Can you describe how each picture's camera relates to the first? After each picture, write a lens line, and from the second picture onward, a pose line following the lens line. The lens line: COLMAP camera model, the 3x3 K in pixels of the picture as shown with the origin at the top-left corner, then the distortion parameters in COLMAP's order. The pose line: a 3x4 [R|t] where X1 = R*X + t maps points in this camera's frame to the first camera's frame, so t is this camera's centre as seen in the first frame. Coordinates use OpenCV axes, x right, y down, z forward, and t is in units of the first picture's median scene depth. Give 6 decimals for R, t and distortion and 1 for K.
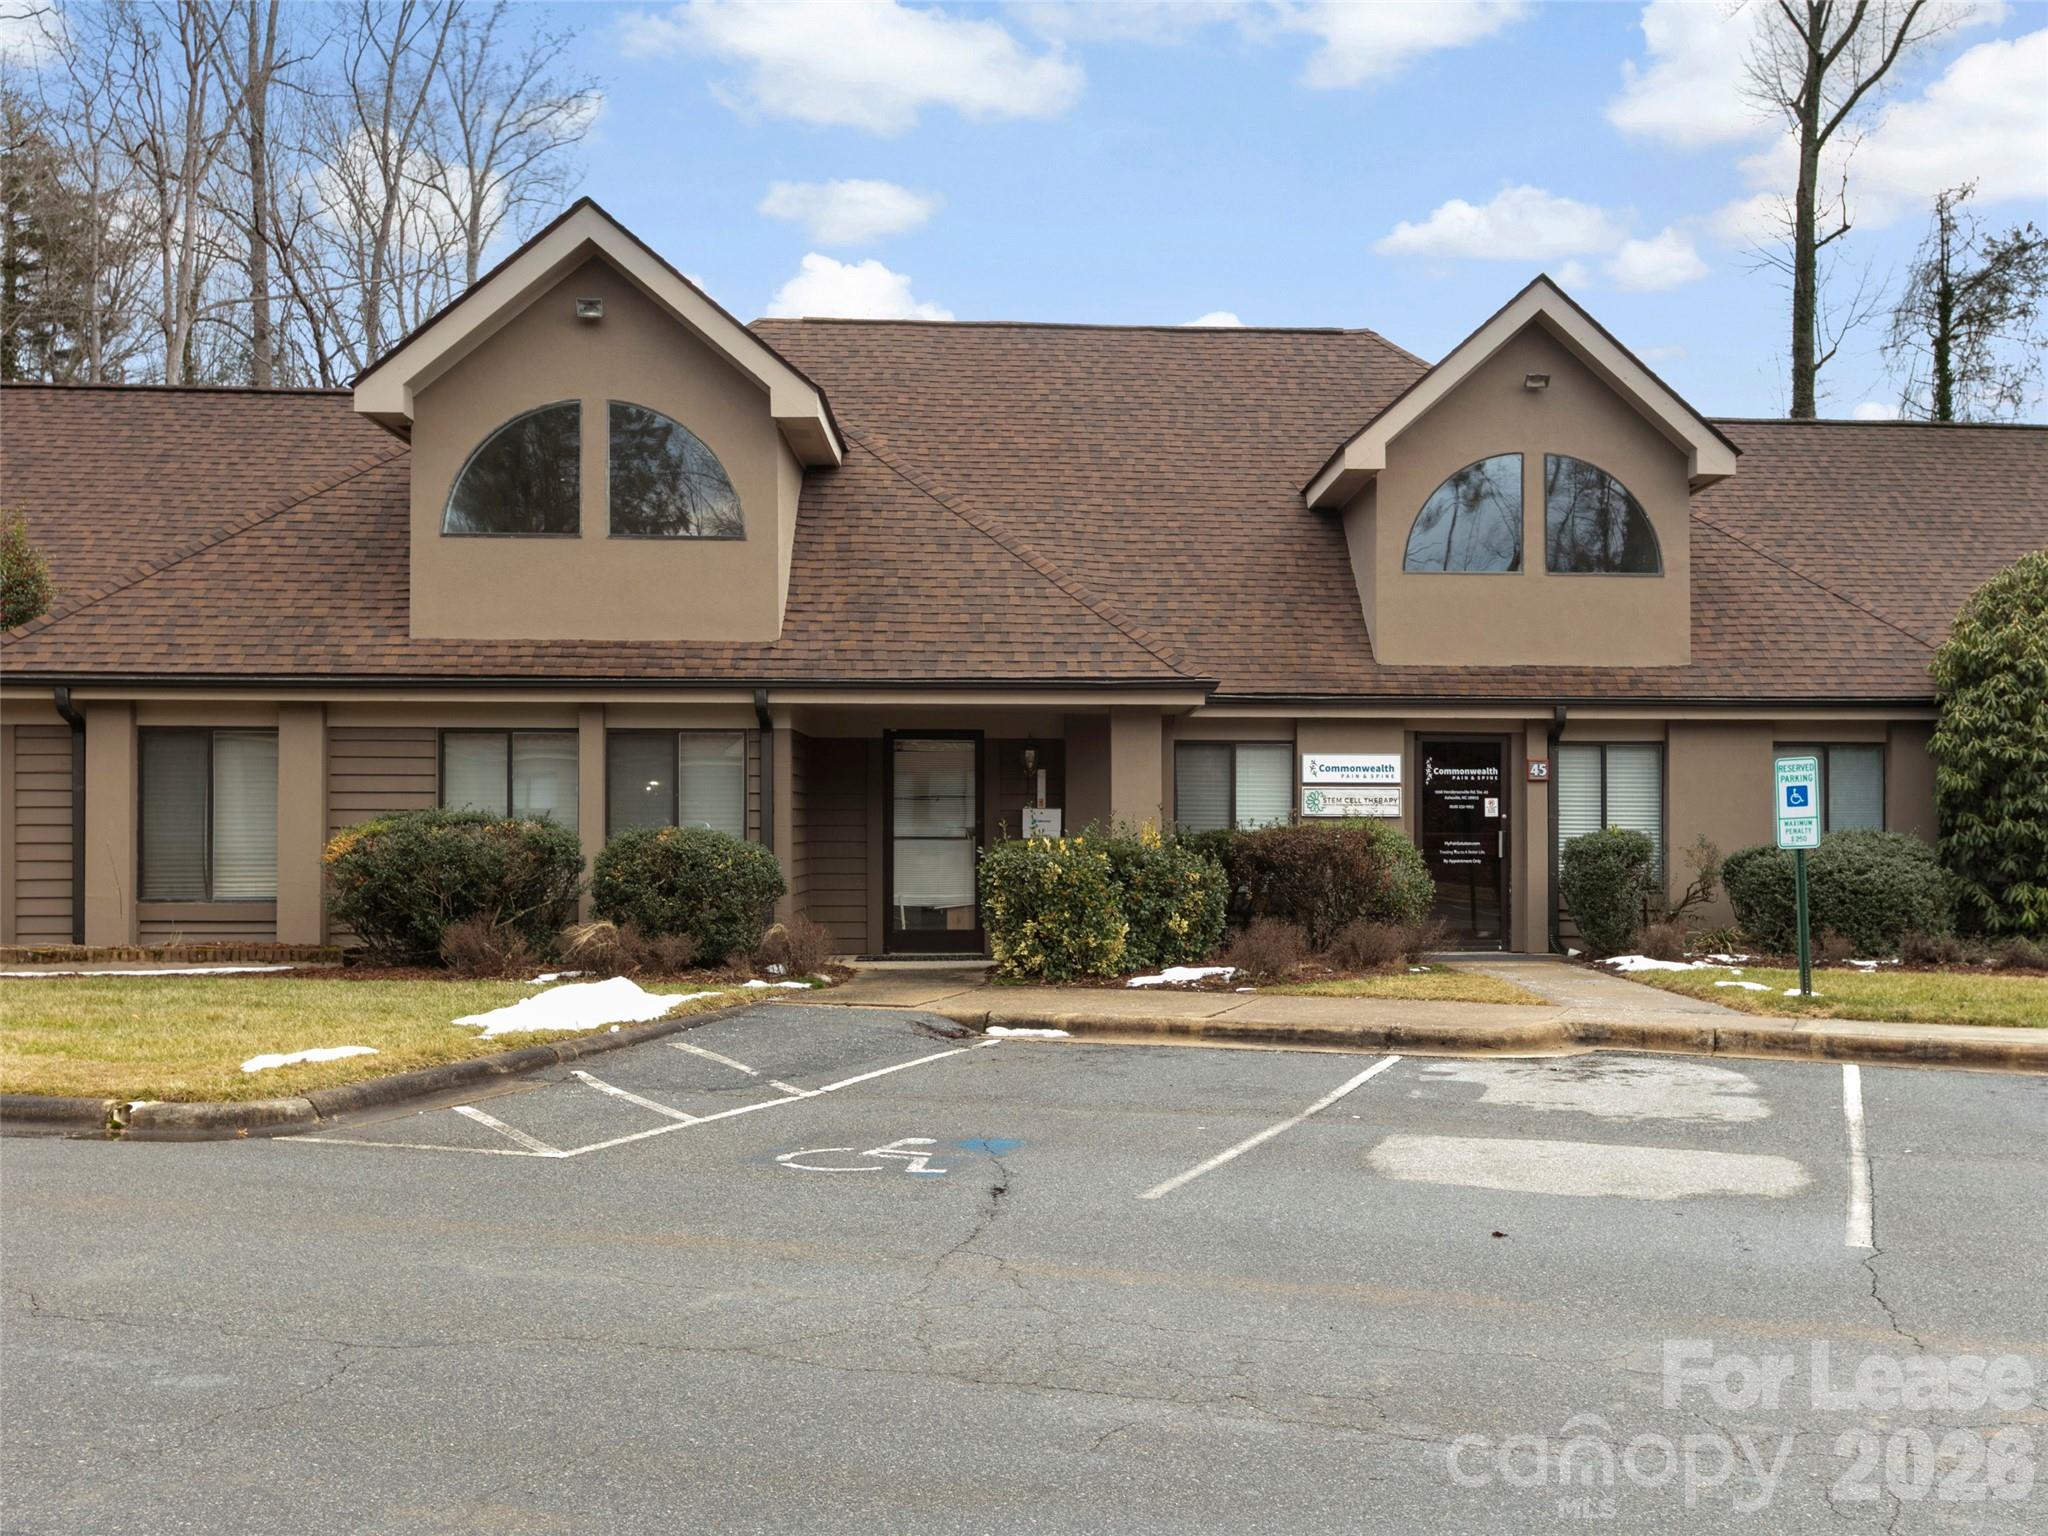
lens RADIAL K [[2154.2, 0, 1150.3], [0, 2154.2, 906.2], [0, 0, 1]] dist [-0.001416, 0.000000]
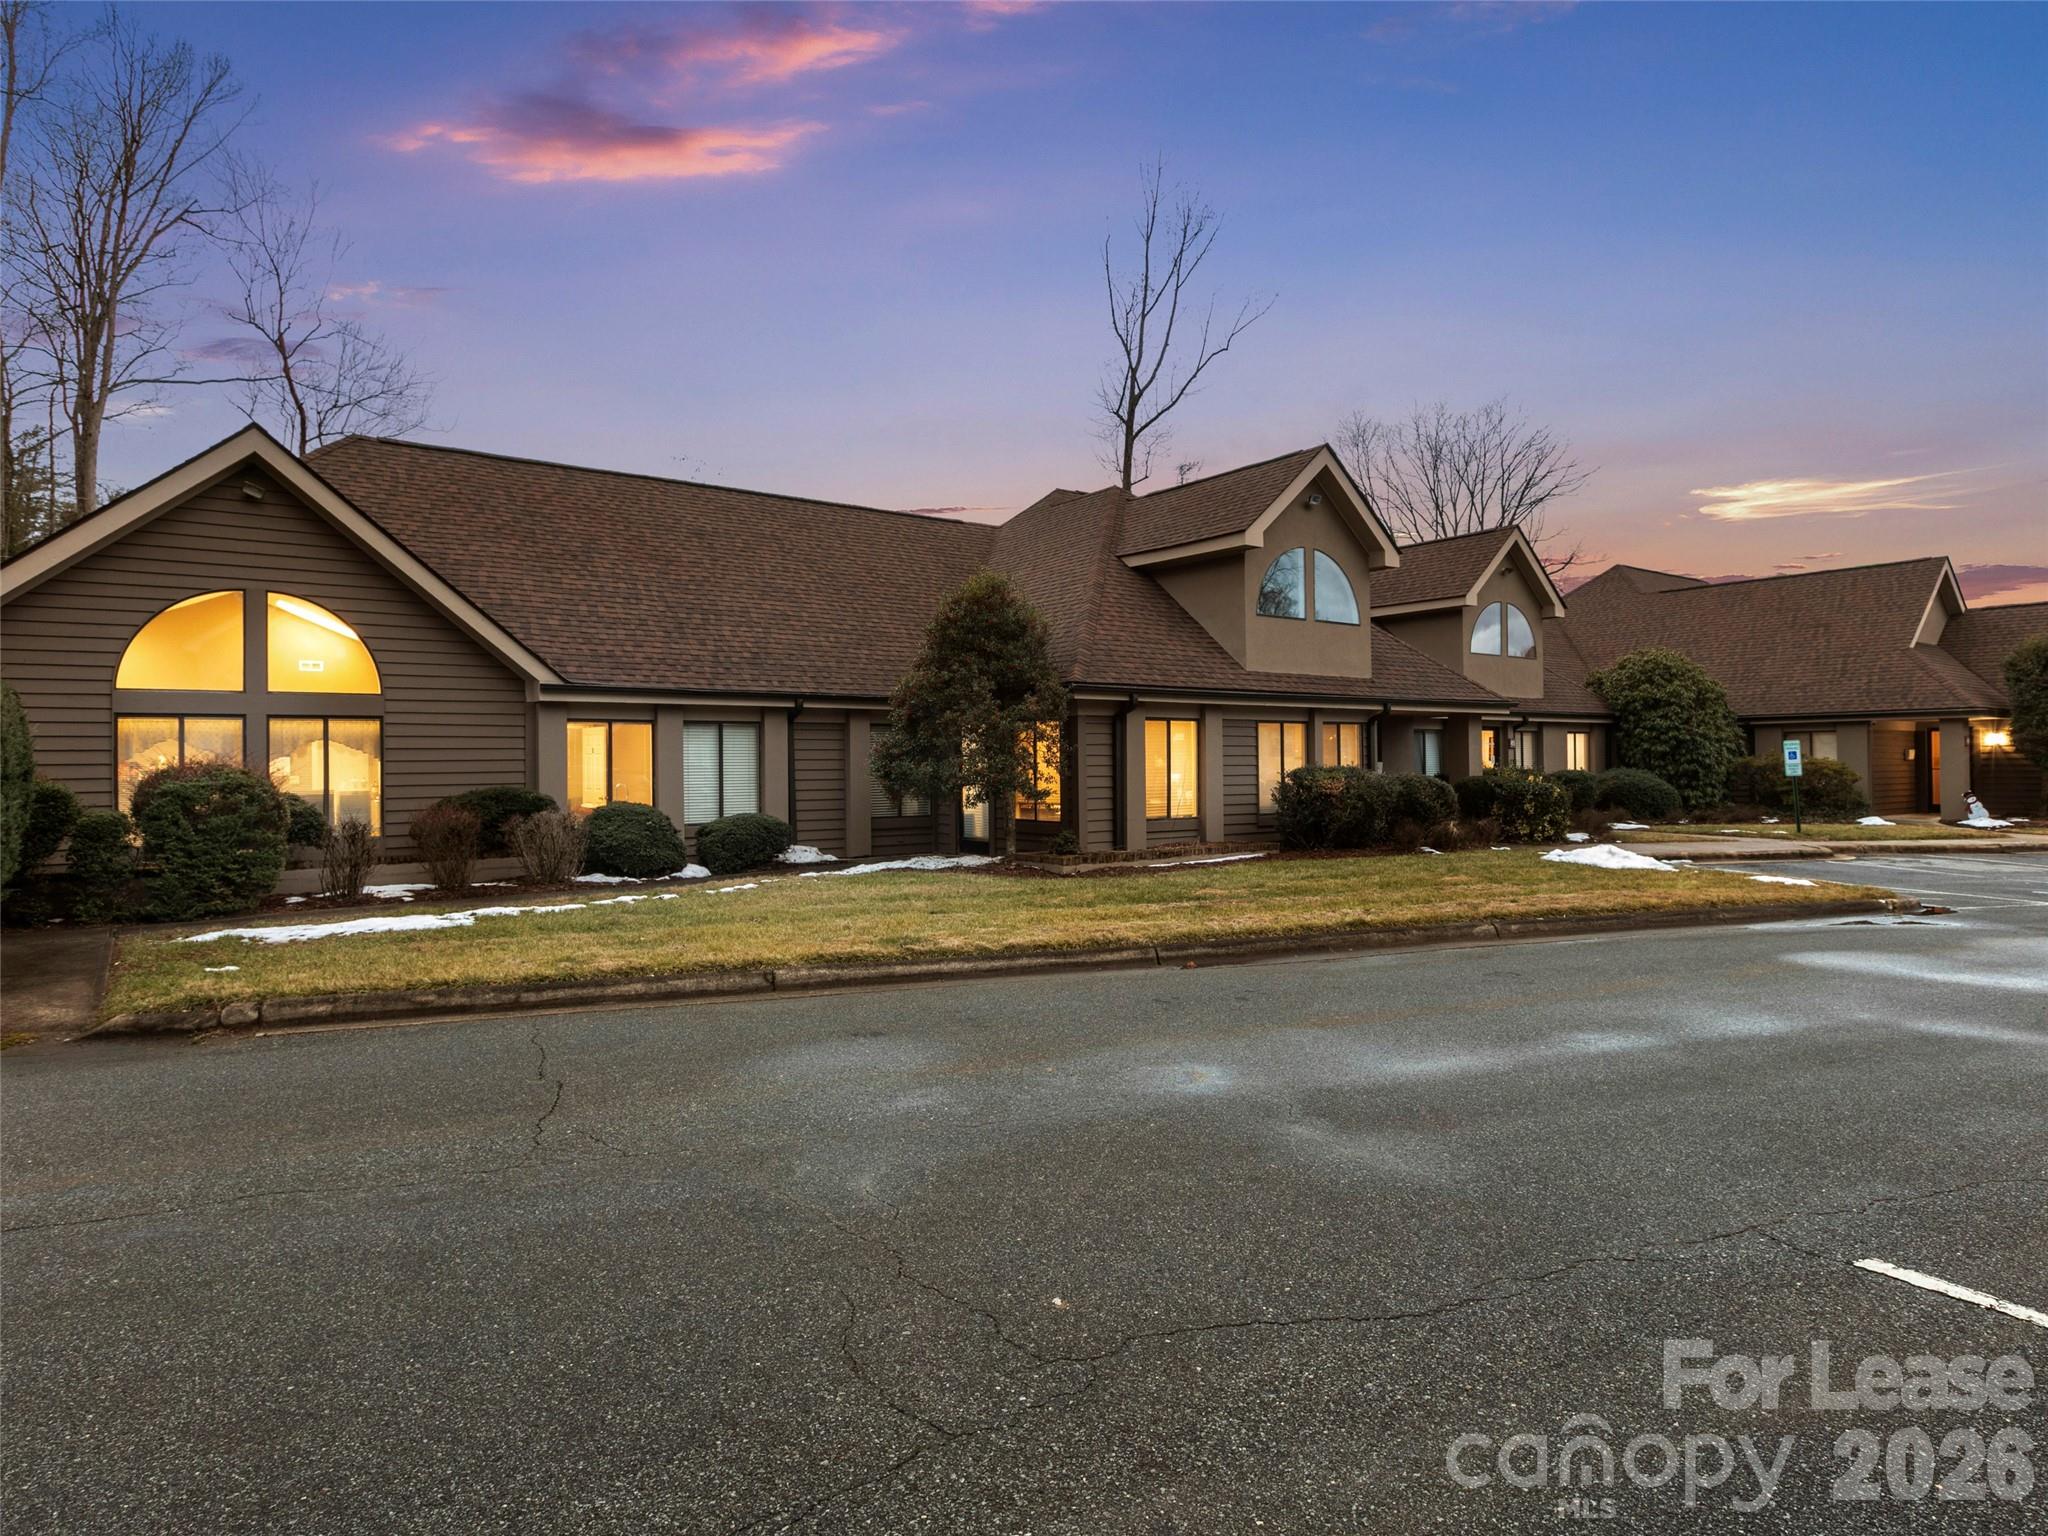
lens RADIAL K [[1204.6, 0, 1034.8], [0, 1204.6, 771.7], [0, 0, 1]] dist [0.001606, 0.000966]
pose [[0.833103, -0.011128, 0.553006, -1.051021], [0.030295, 0.999215, -0.025532, -0.018769], [-0.552288, 0.038024, 0.832786, 0.257457]]
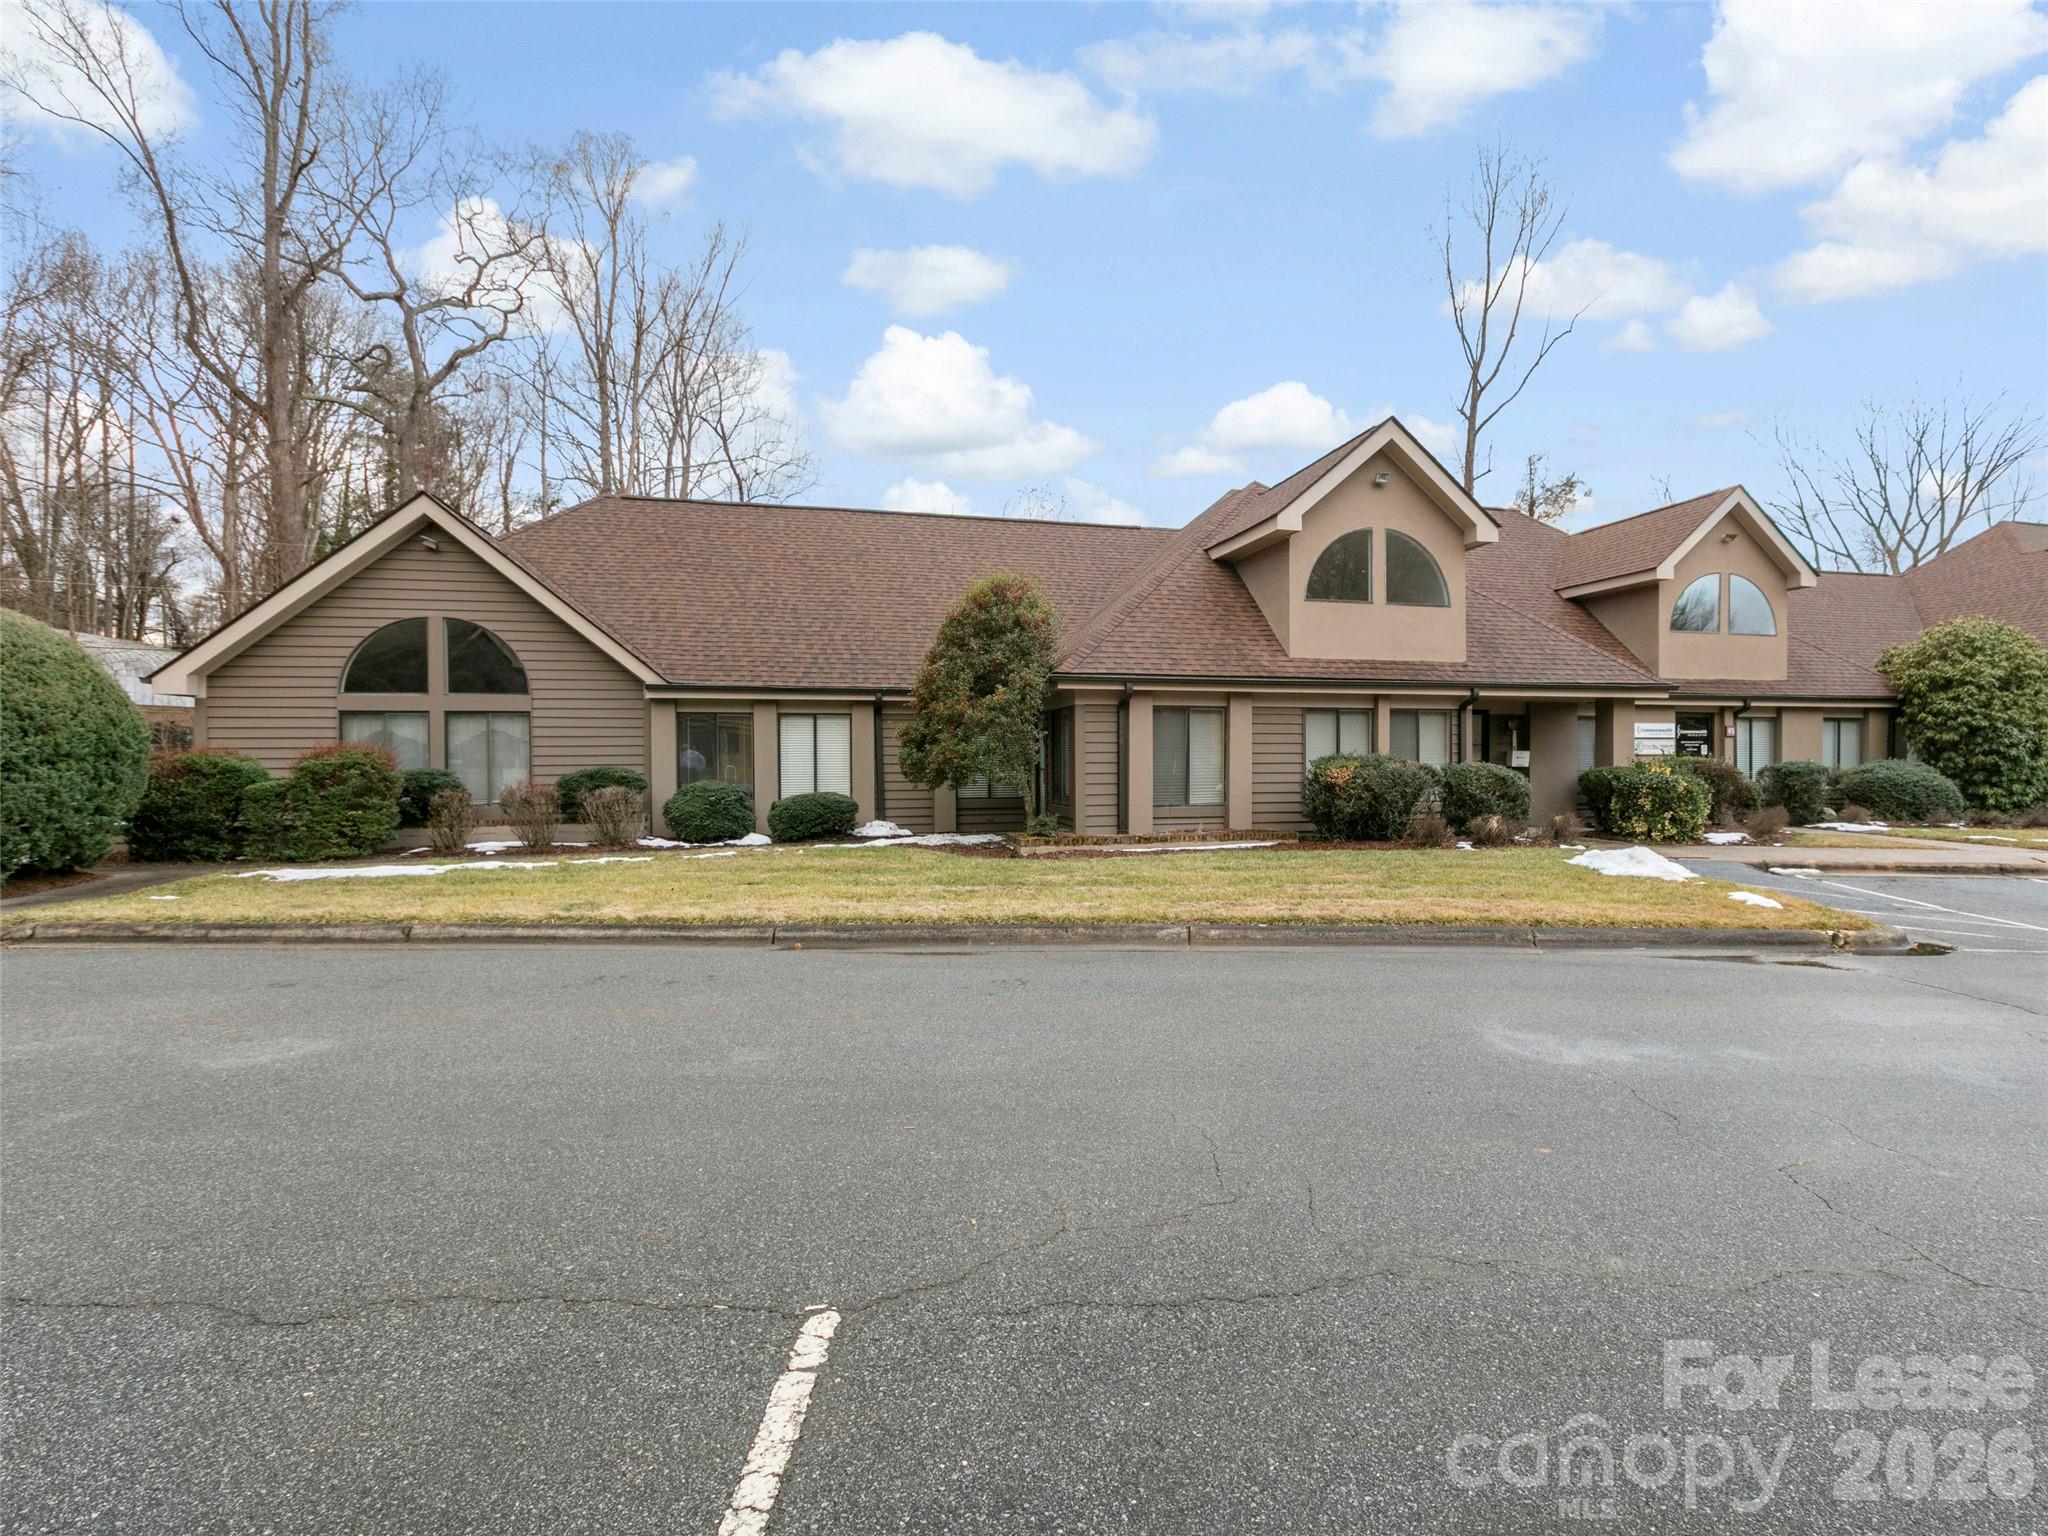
lens RADIAL K [[1054.8, 0, 1054.9], [0, 1054.8, 779.4], [0, 0, 1]] dist [0.005411, 0.002086]
pose [[0.978799, -0.008156, 0.204660, -0.716633], [0.011334, 0.999833, -0.014359, -0.012614], [-0.204508, 0.016374, 0.978728, 0.184522]]
